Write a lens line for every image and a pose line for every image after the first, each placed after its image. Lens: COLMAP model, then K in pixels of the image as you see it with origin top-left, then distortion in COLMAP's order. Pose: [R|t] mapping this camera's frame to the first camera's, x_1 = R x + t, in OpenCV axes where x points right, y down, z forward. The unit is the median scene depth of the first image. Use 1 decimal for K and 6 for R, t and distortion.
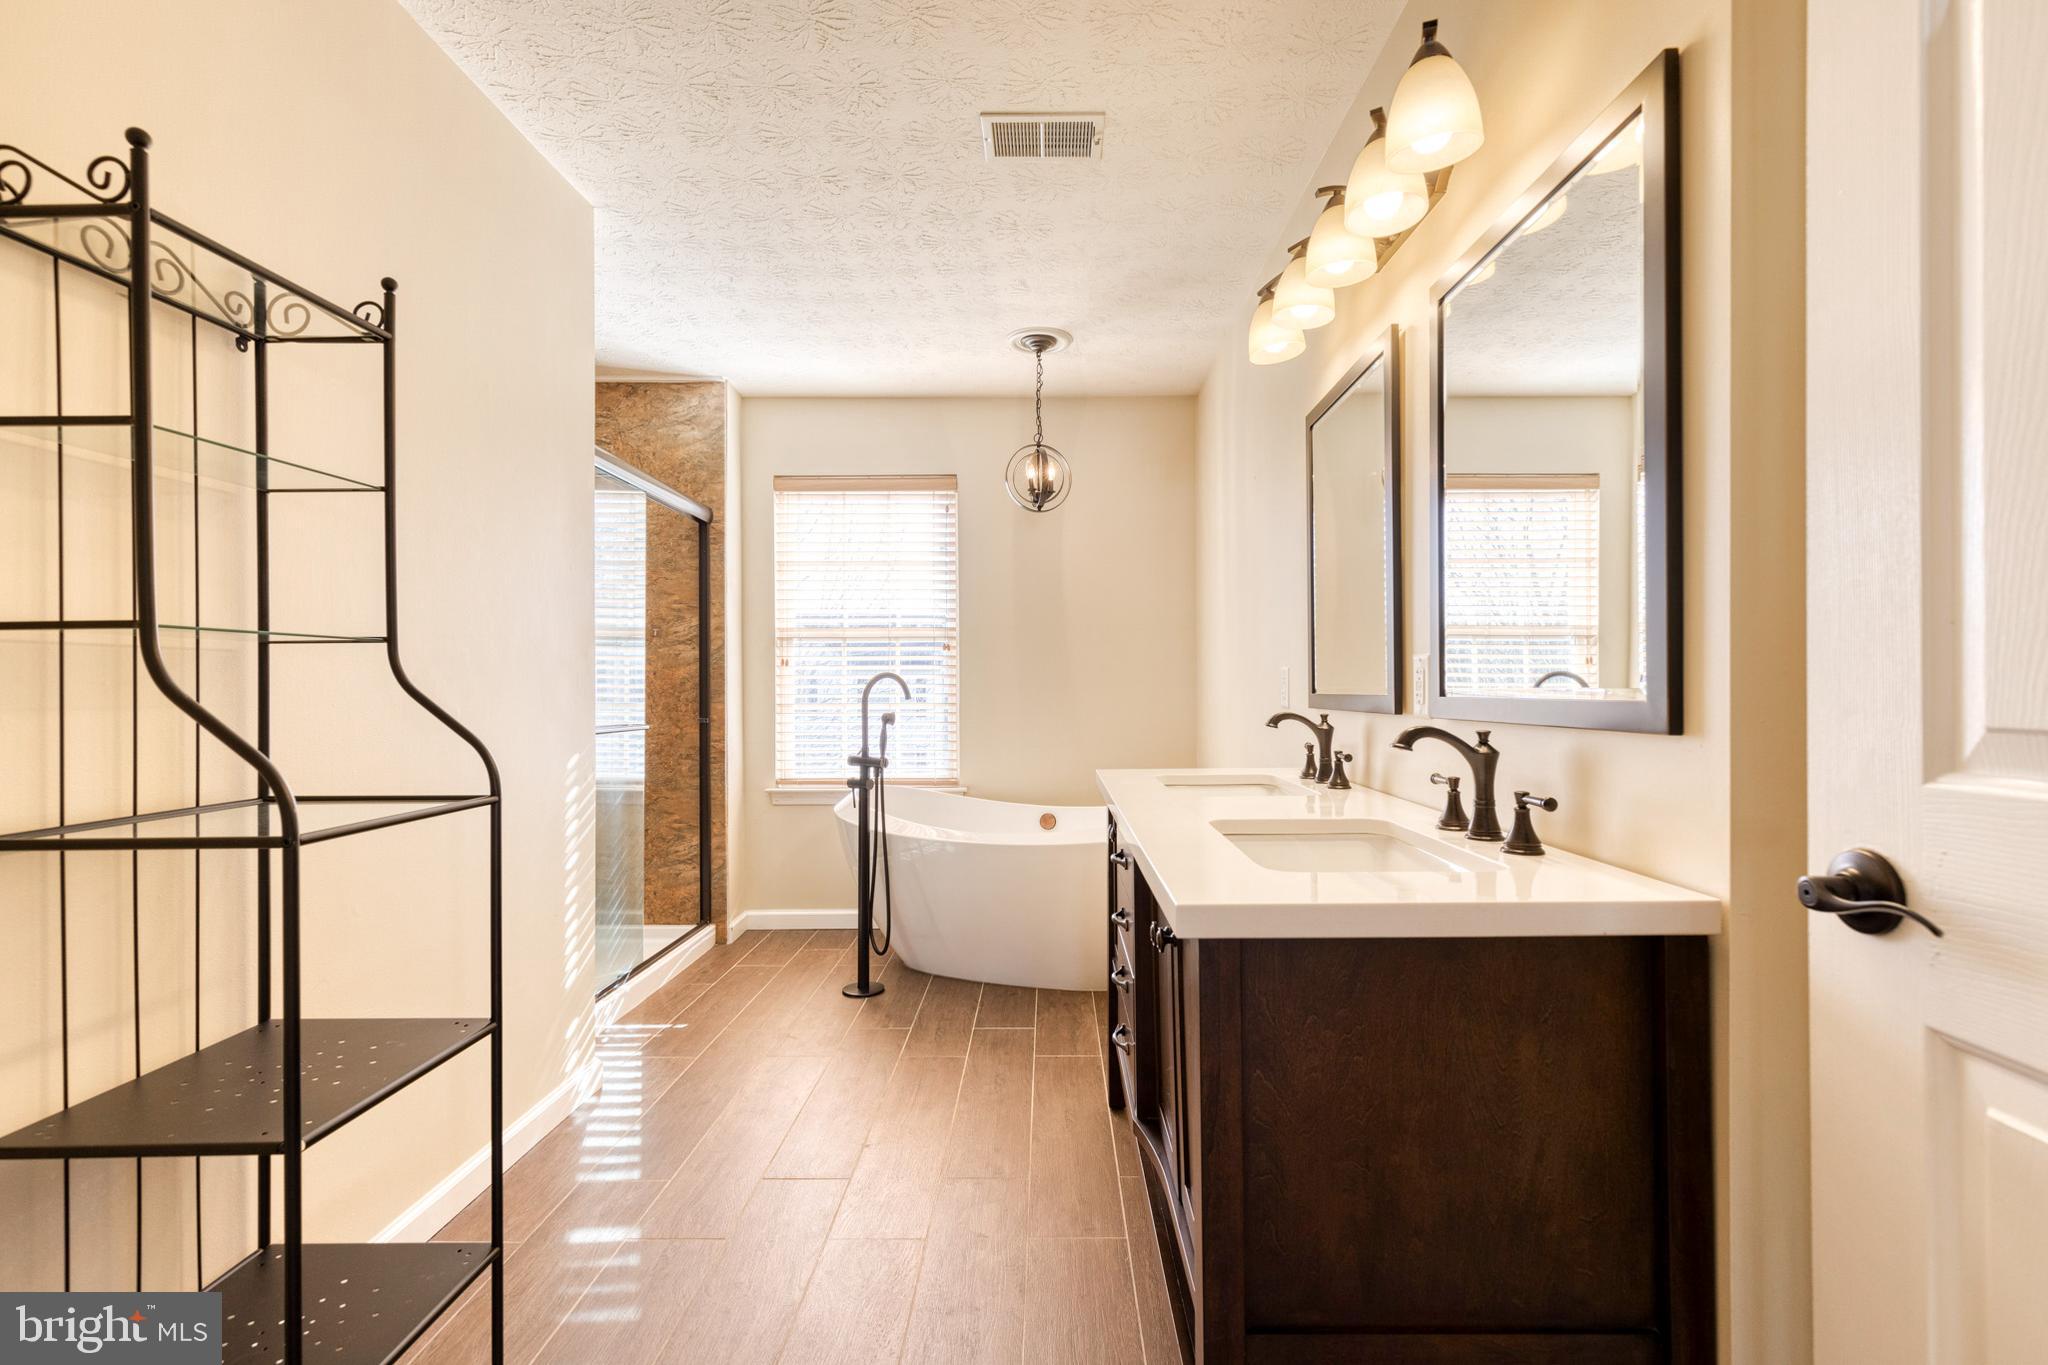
lens RADIAL K [[911.7, 0, 1052.7], [0, 911.7, 675.0], [0, 0, 1]] dist [0.010971, -0.001403]
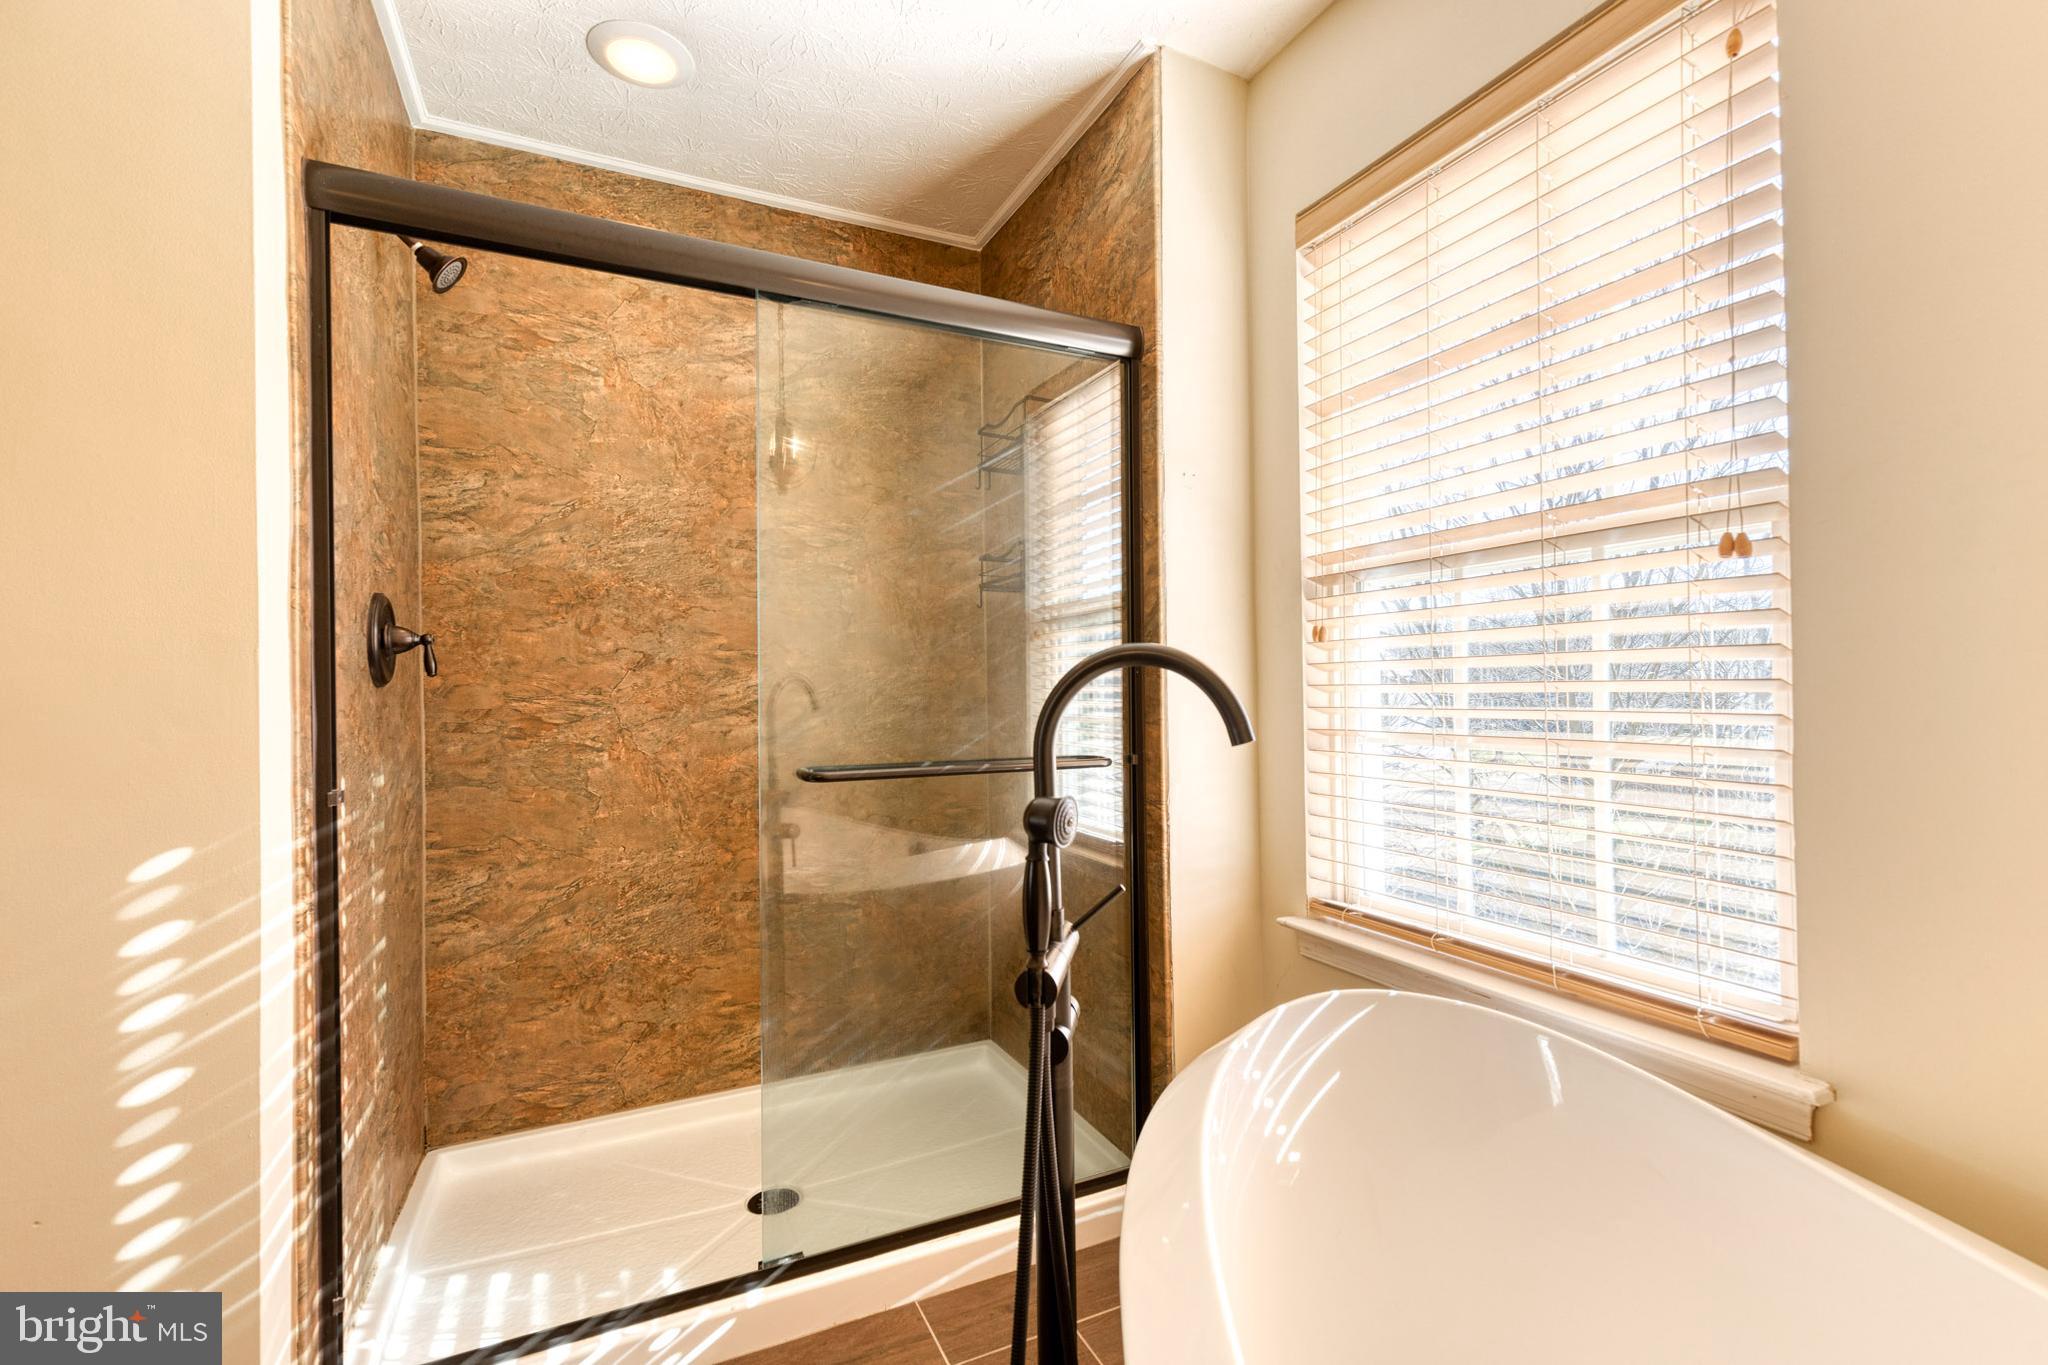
lens RADIAL K [[911.7, 0, 1067.0], [0, 911.7, 678.6], [0, 0, 1]] dist [0.010971, -0.001403]
pose [[0.433548, -0.010346, -0.901071, 0.054634], [0.021277, 0.999773, -0.001242, 0.006881], [0.900879, -0.018634, 0.433669, 0.836302]]
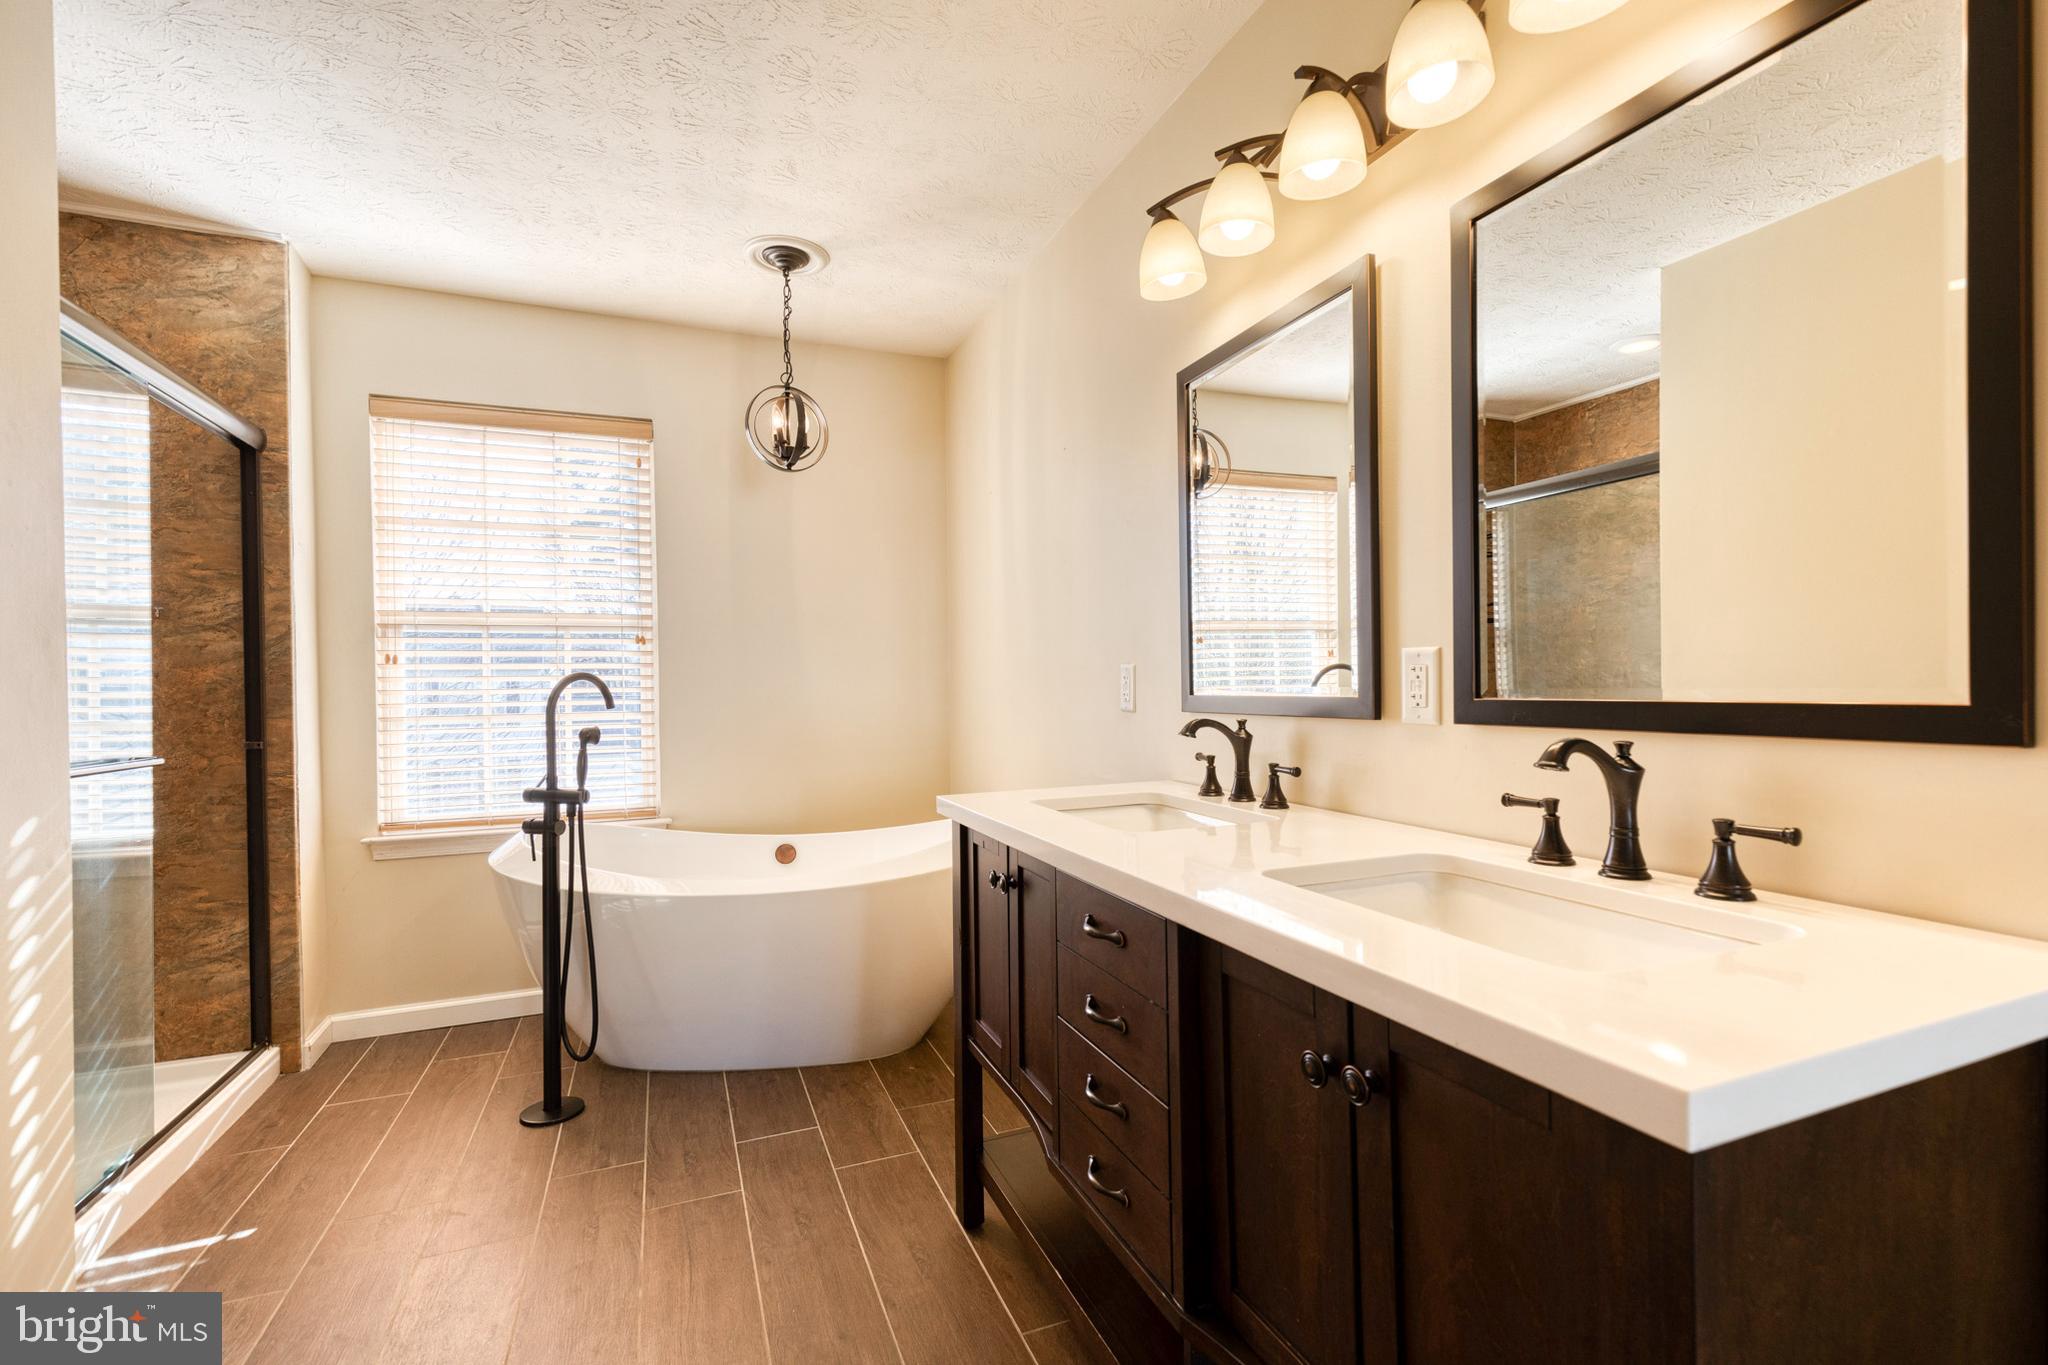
lens RADIAL K [[911.7, 0, 1043.8], [0, 911.7, 680.8], [0, 0, 1]] dist [0.010971, -0.001403]
pose [[0.923557, -0.008440, 0.383367, -0.116445], [0.005136, 0.999940, 0.009642, -0.001277], [-0.383426, -0.006935, 0.923546, 0.173106]]
